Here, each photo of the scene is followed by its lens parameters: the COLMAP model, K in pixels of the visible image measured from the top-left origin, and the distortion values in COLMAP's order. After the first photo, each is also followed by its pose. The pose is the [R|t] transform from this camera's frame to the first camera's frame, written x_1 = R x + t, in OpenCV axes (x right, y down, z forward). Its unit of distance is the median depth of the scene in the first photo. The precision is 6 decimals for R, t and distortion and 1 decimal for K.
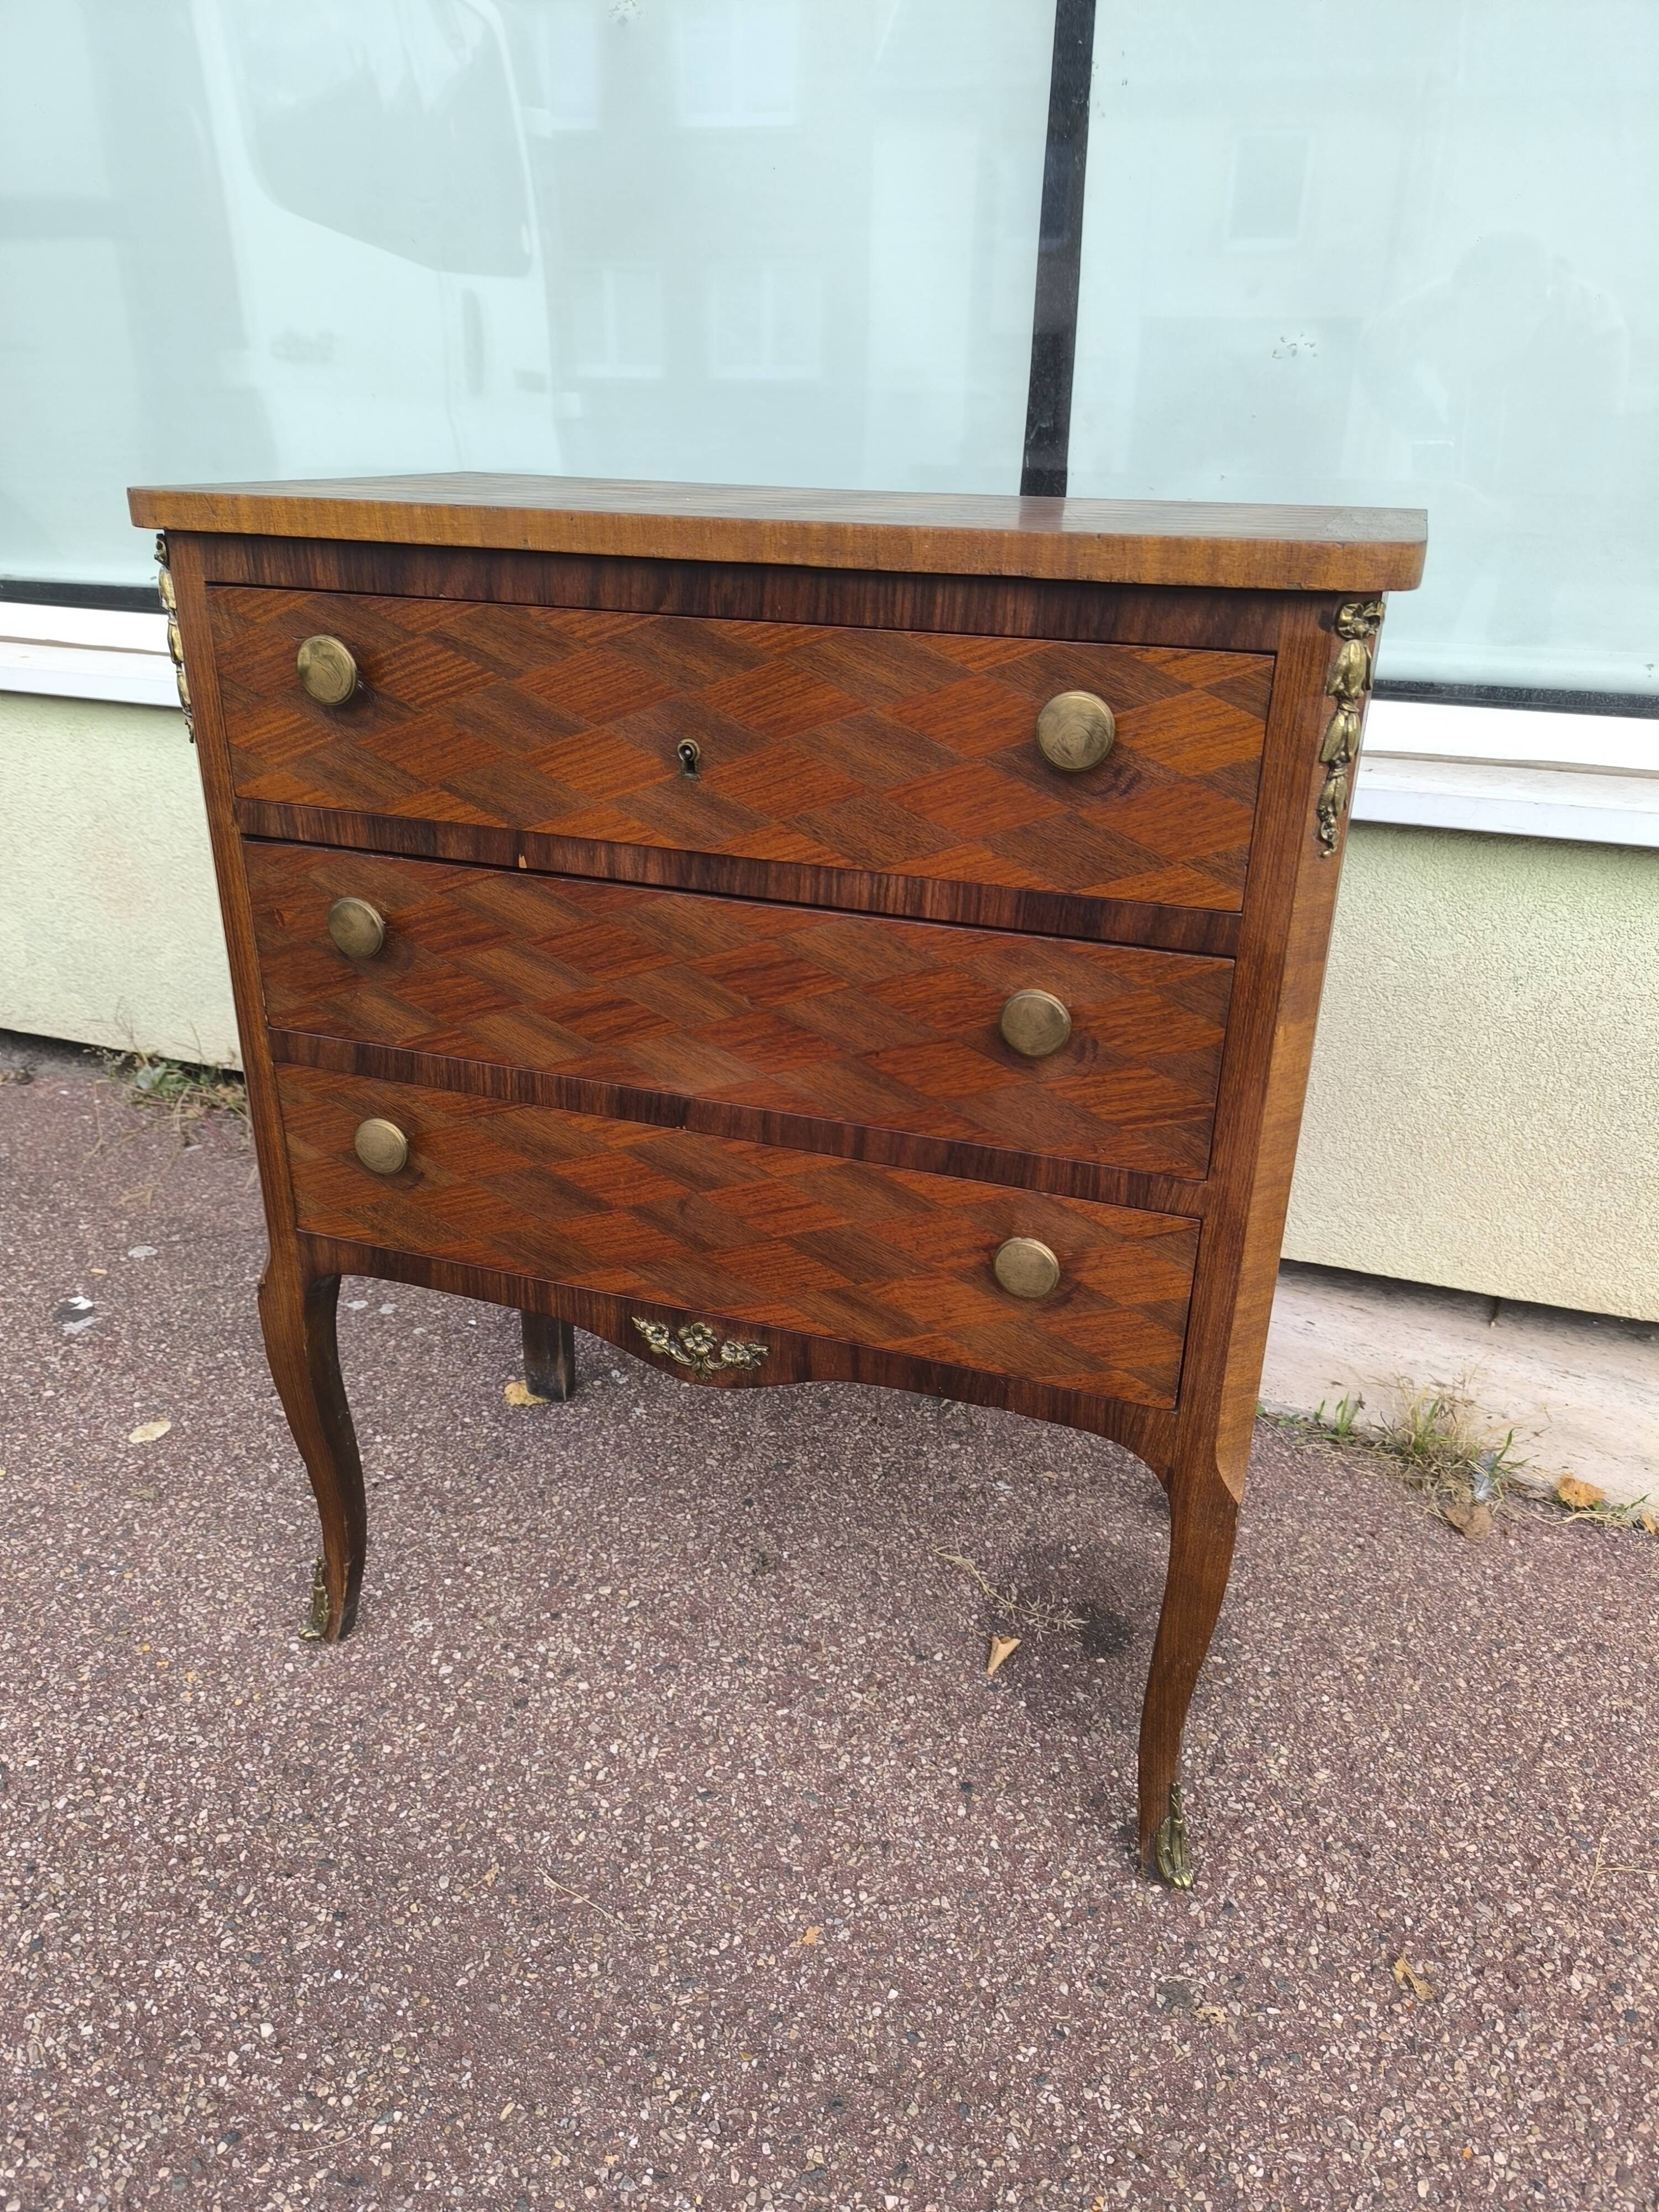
lens RADIAL K [[1548.3, 0, 829.9], [0, 1548.3, 1088.7], [0, 0, 1]] dist [0.013047, -0.028311]
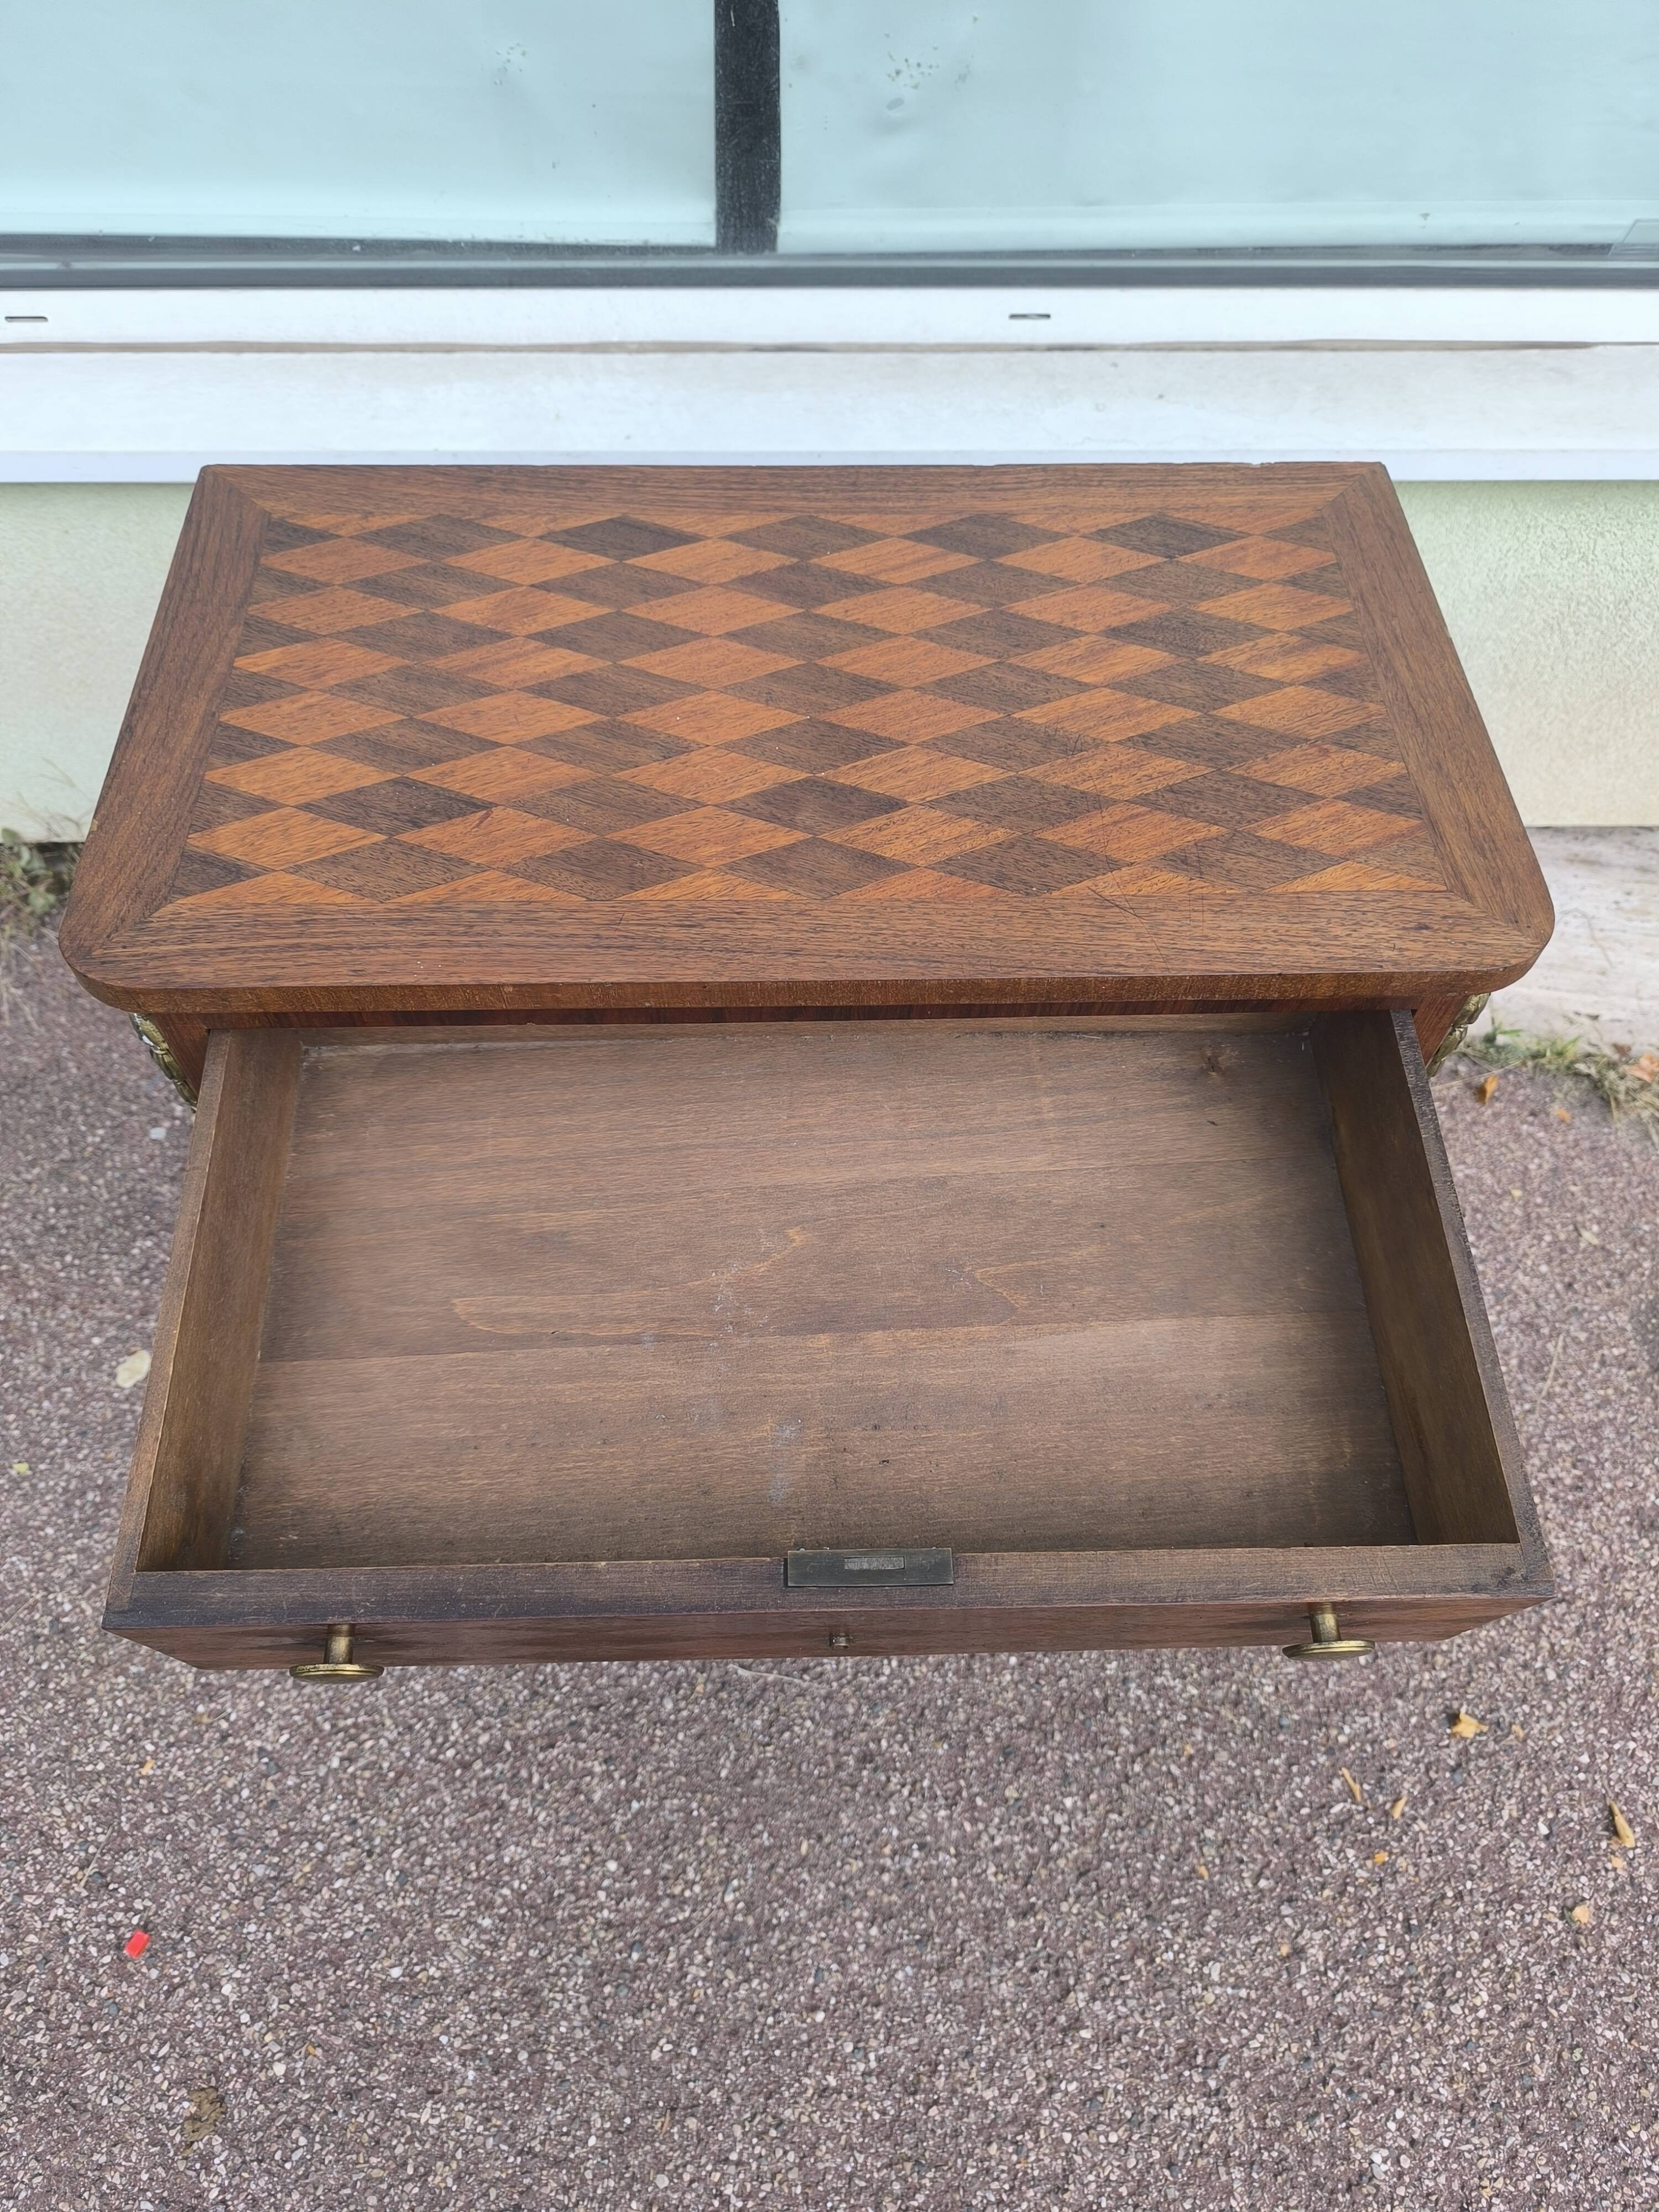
lens RADIAL K [[1548.3, 0, 814.8], [0, 1548.3, 1094.4], [0, 0, 1]] dist [0.013047, -0.028311]
pose [[0.931213, -0.307488, 0.195686, -0.235980], [0.148163, 0.809896, 0.567552, -0.642622], [-0.333001, -0.499519, 0.799744, 0.170065]]
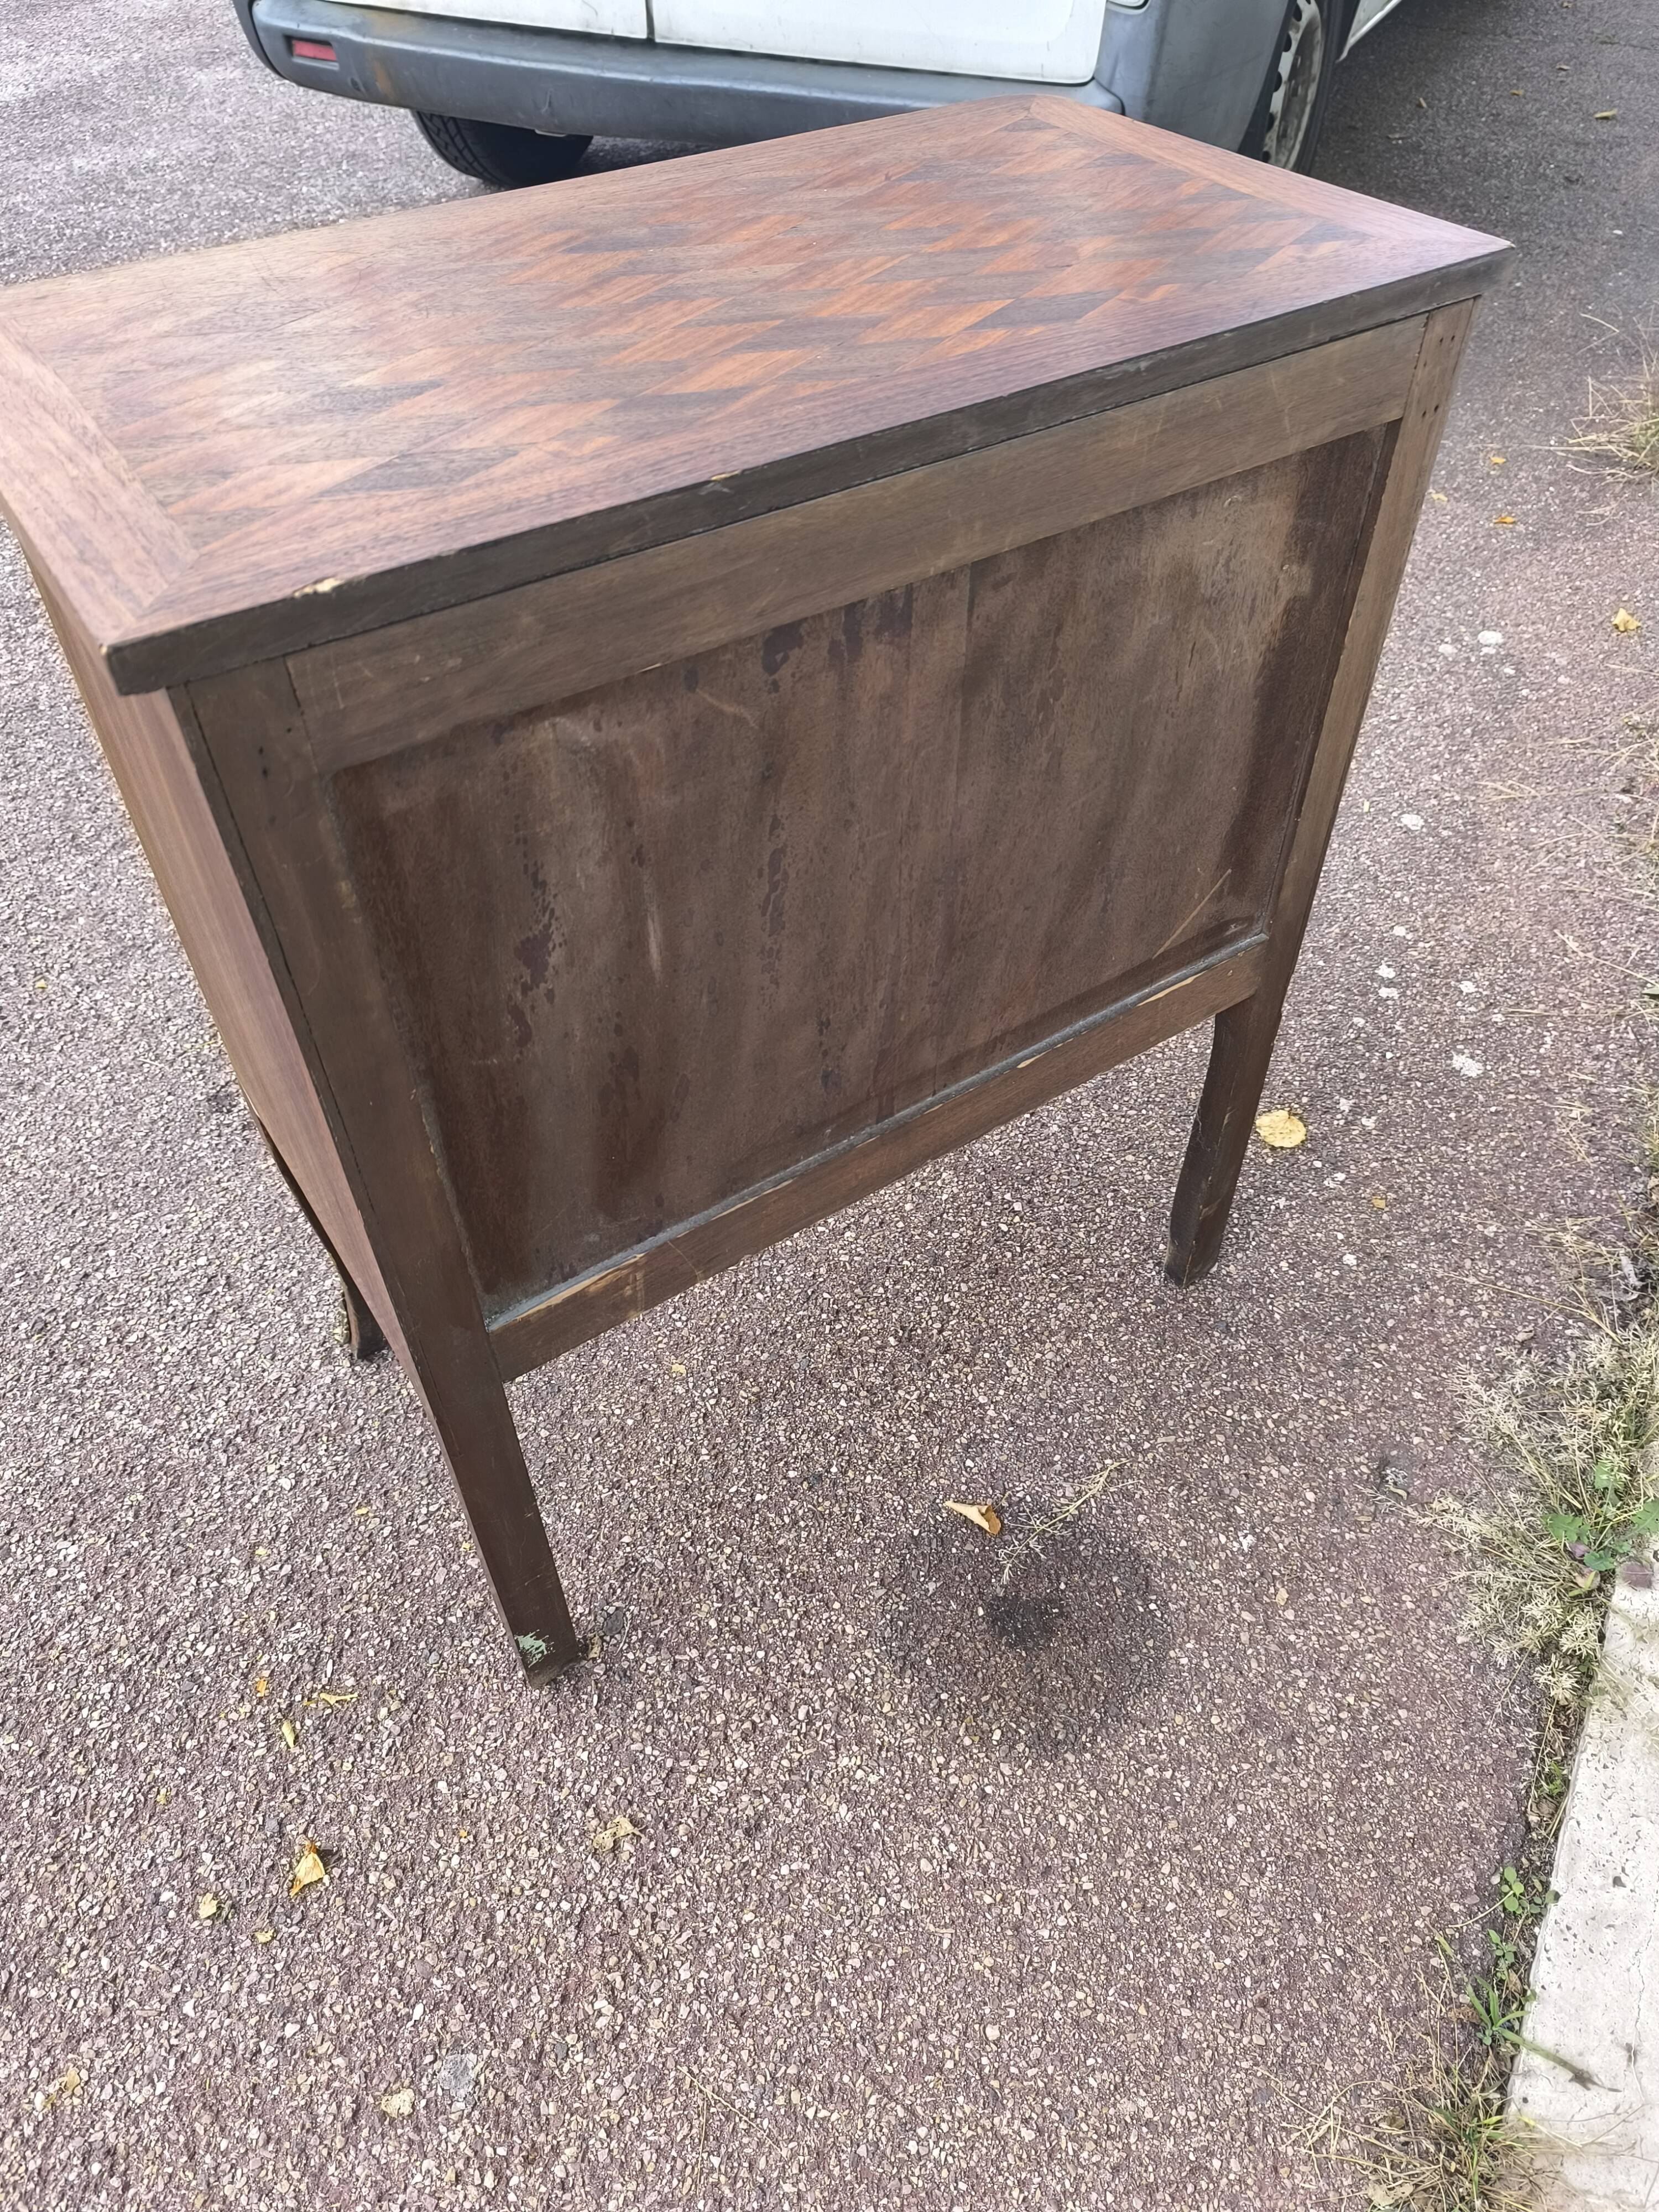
lens RADIAL K [[1548.3, 0, 819.6], [0, 1548.3, 1066.0], [0, 0, 1]] dist [0.013047, -0.028311]
pose [[0.013655, 0.690695, -0.723017, 0.767309], [-0.397456, 0.667256, 0.629920, -0.514247], [0.917520, 0.278765, 0.283632, 0.648735]]
